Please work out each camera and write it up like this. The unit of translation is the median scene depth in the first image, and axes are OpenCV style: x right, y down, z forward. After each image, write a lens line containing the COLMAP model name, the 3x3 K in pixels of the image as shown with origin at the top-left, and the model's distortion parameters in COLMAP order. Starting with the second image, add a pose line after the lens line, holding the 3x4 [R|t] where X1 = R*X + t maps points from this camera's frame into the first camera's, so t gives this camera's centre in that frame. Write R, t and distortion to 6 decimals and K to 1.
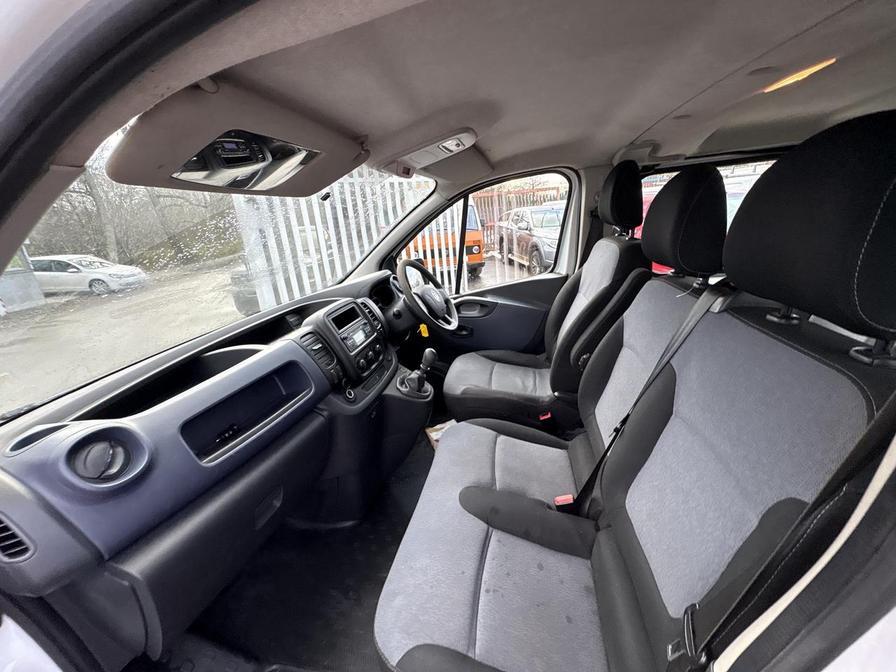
lens RADIAL K [[354.2, 0, 446.4], [0, 354.2, 338.0], [0, 0, 1]] dist [0.000991, -0.000011]
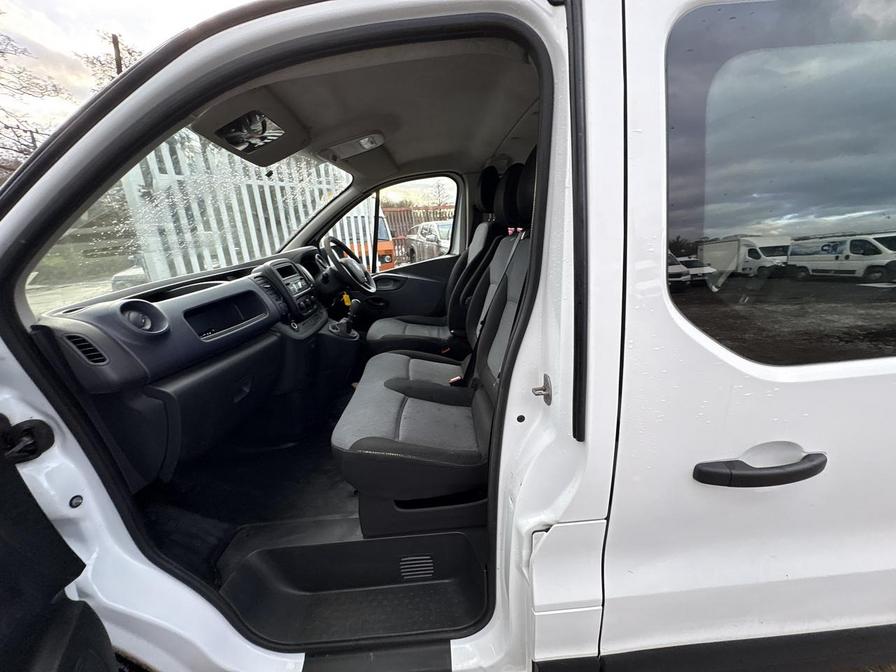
lens RADIAL K [[354.2, 0, 446.4], [0, 354.2, 338.0], [0, 0, 1]] dist [0.000991, -0.000011]
pose [[0.970936, -0.040645, 0.235862, -0.032713], [0.051075, 0.997961, -0.038277, 0.223807], [-0.233825, 0.049211, 0.971032, -0.301886]]
